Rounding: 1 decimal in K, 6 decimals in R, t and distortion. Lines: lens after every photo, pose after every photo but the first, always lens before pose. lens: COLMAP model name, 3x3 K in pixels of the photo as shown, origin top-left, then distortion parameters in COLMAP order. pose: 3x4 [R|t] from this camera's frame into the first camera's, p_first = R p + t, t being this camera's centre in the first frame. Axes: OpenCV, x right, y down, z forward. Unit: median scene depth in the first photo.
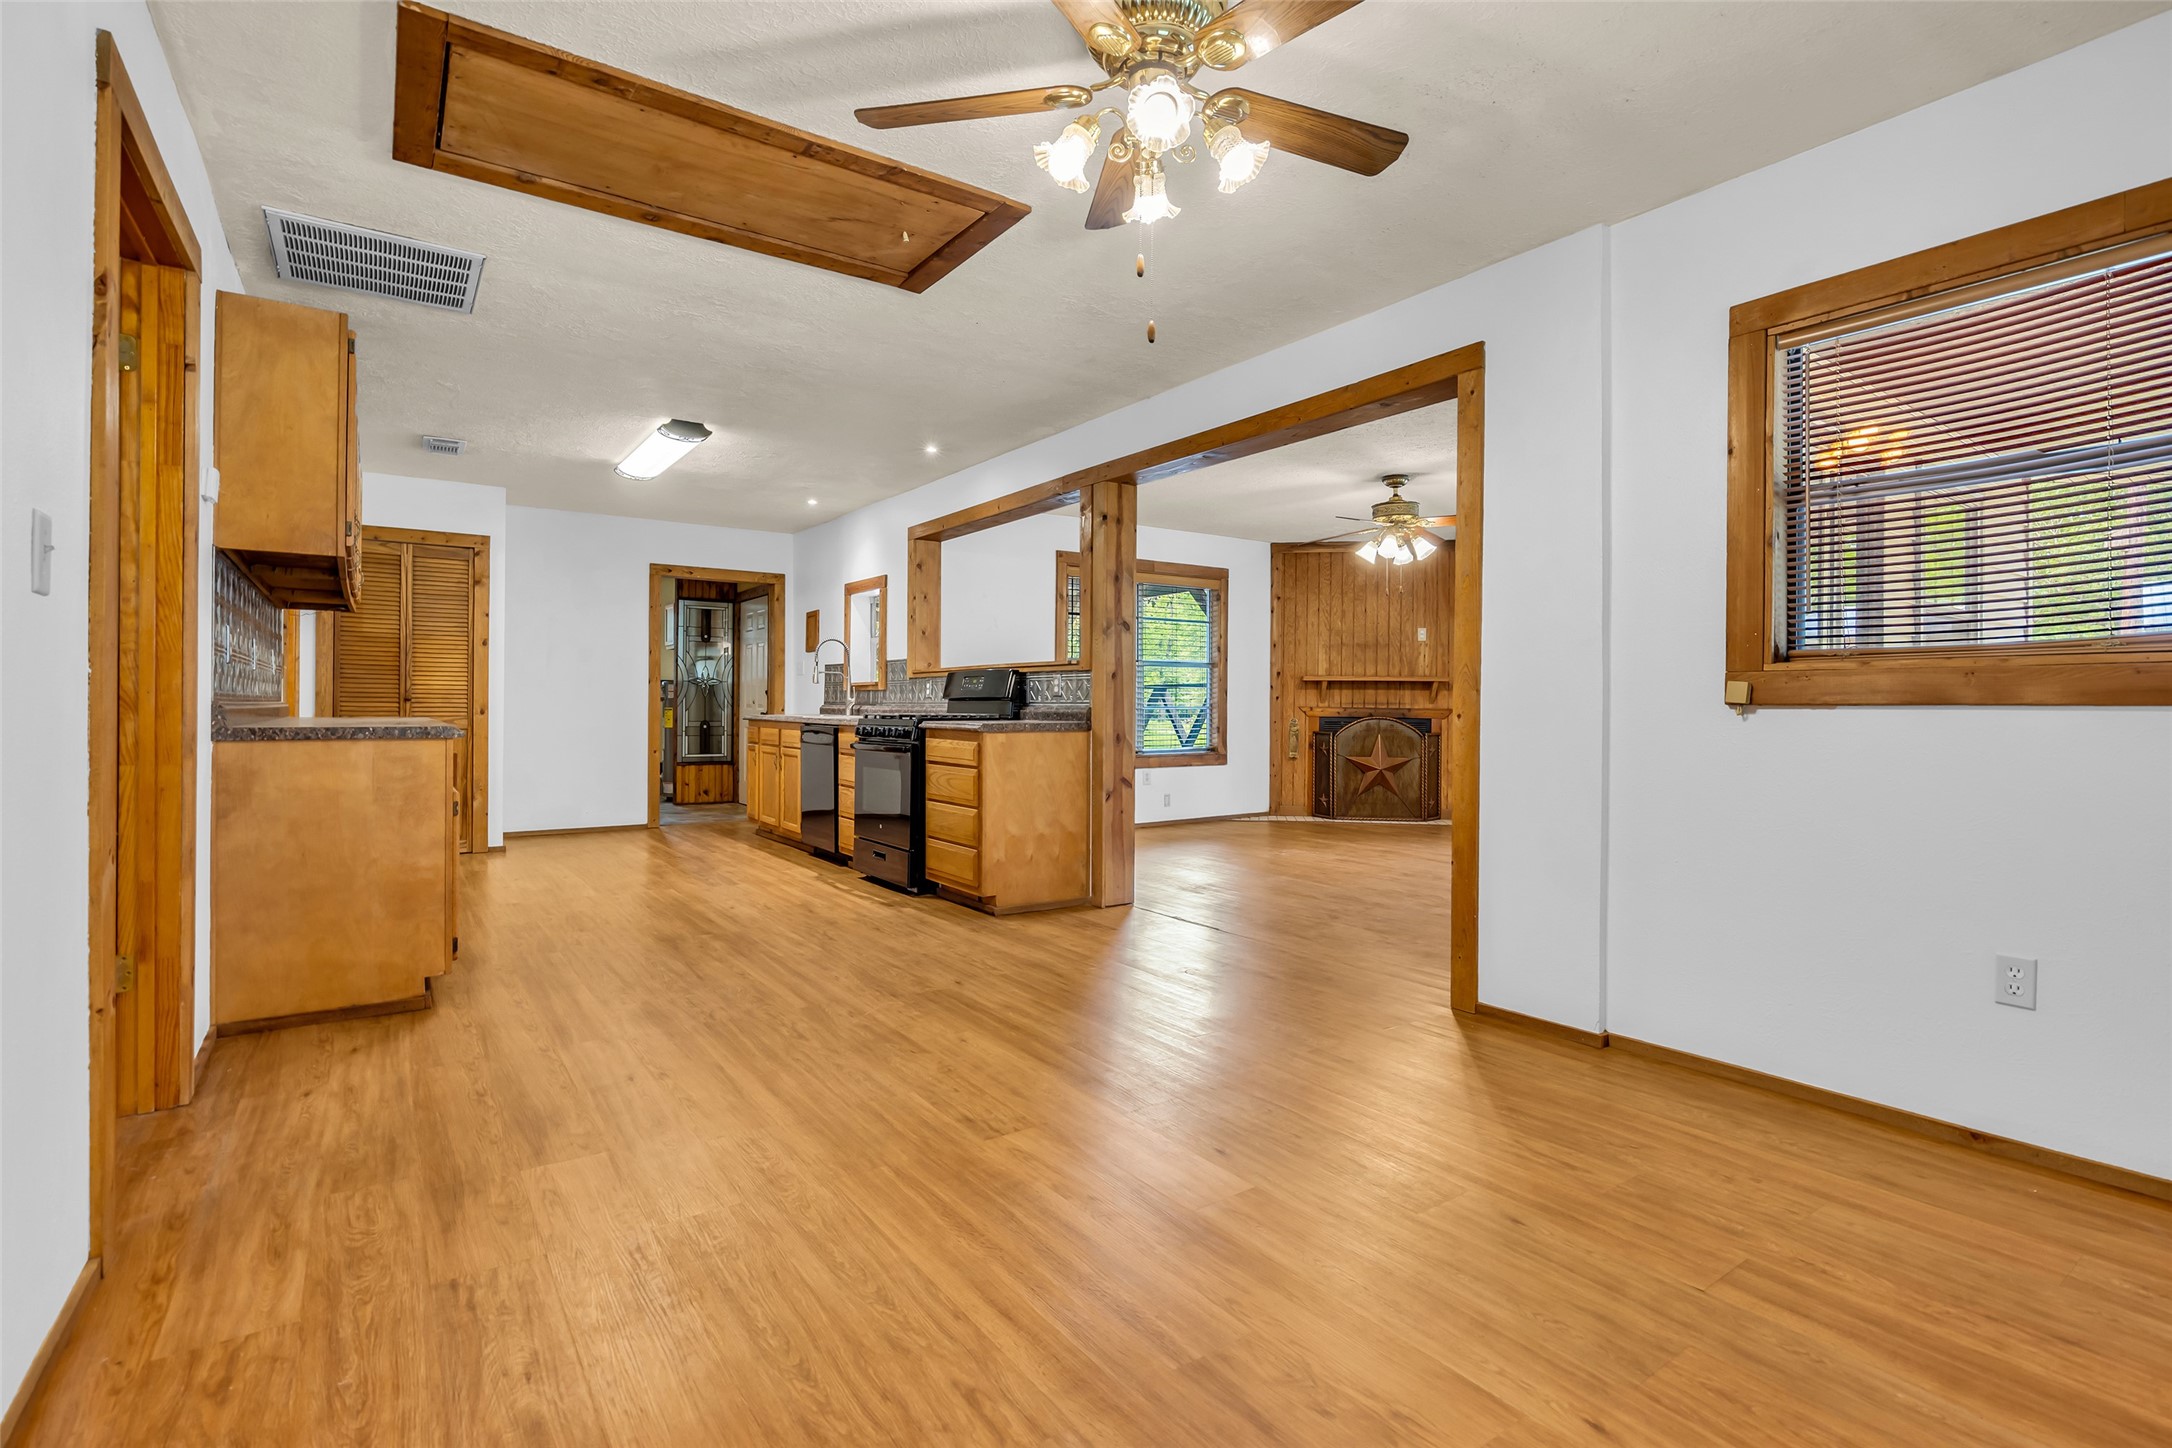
lens RADIAL K [[995.2, 0, 1075.5], [0, 995.2, 711.7], [0, 0, 1]] dist [-0.015885, -0.000054]
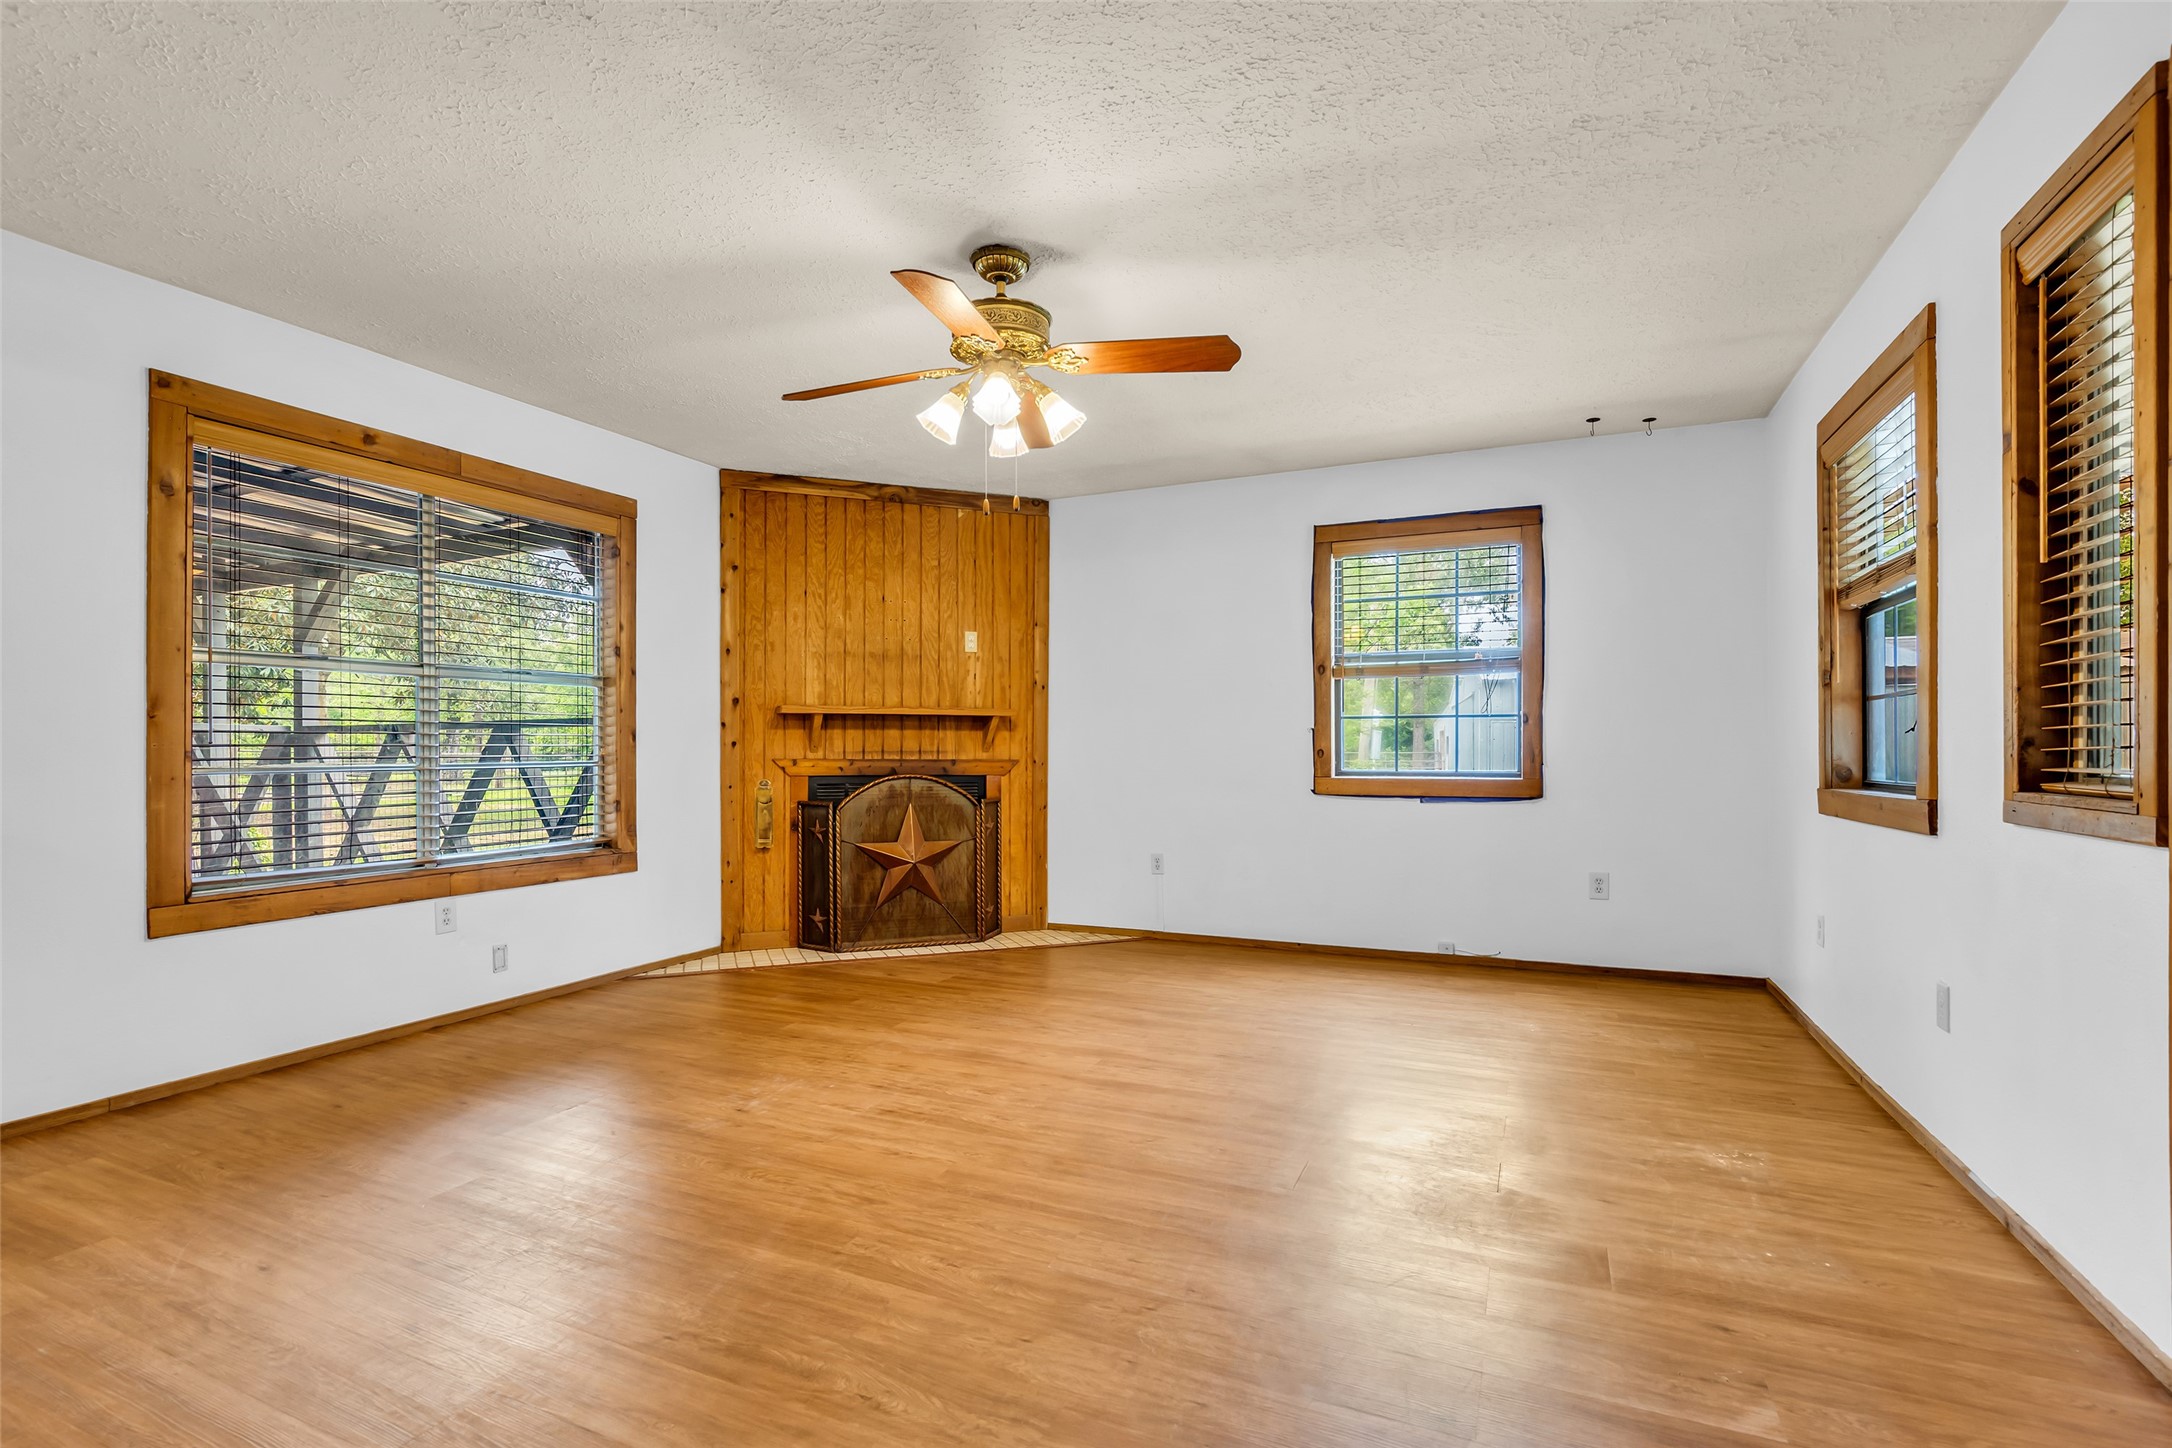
lens RADIAL K [[995.2, 0, 1072.1], [0, 995.2, 750.8], [0, 0, 1]] dist [-0.015885, -0.000054]
pose [[0.863939, -0.008442, 0.503526, 0.086285], [0.011013, 0.999937, -0.002130, -0.006666], [-0.503476, 0.007385, 0.863977, 0.423138]]
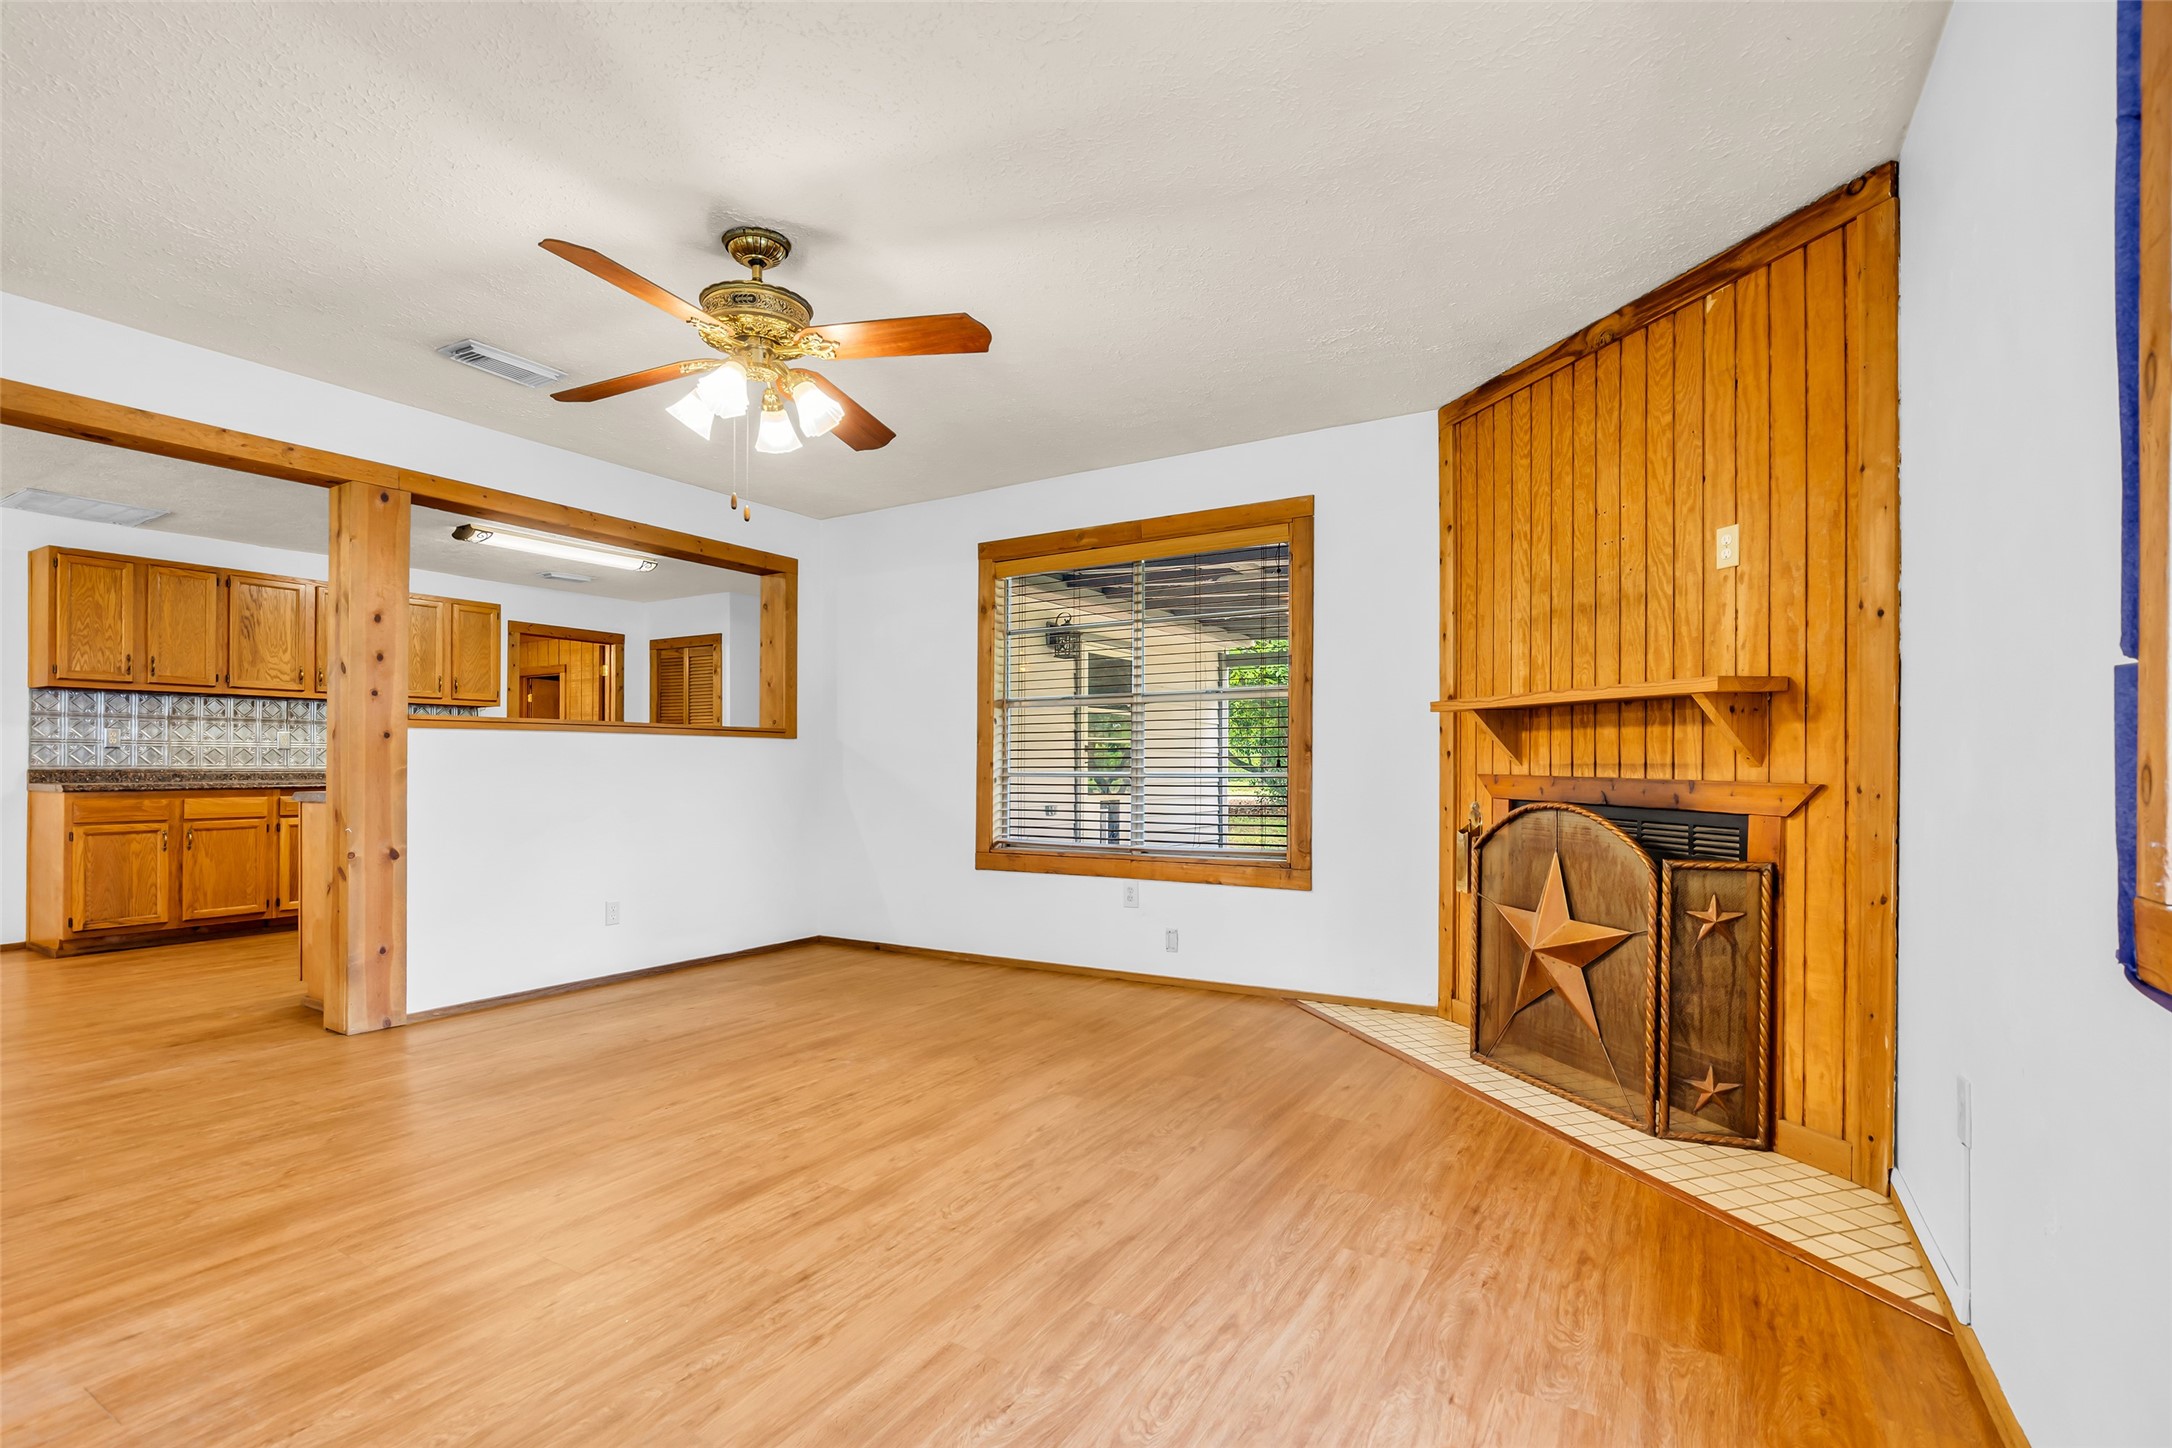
lens RADIAL K [[995.2, 0, 1072.2], [0, 995.2, 756.6], [0, 0, 1]] dist [-0.015885, -0.000054]
pose [[0.408138, -0.010887, -0.912855, 0.548763], [-0.004295, 0.999895, -0.013846, -0.005933], [0.912910, 0.009572, 0.408049, 0.681139]]
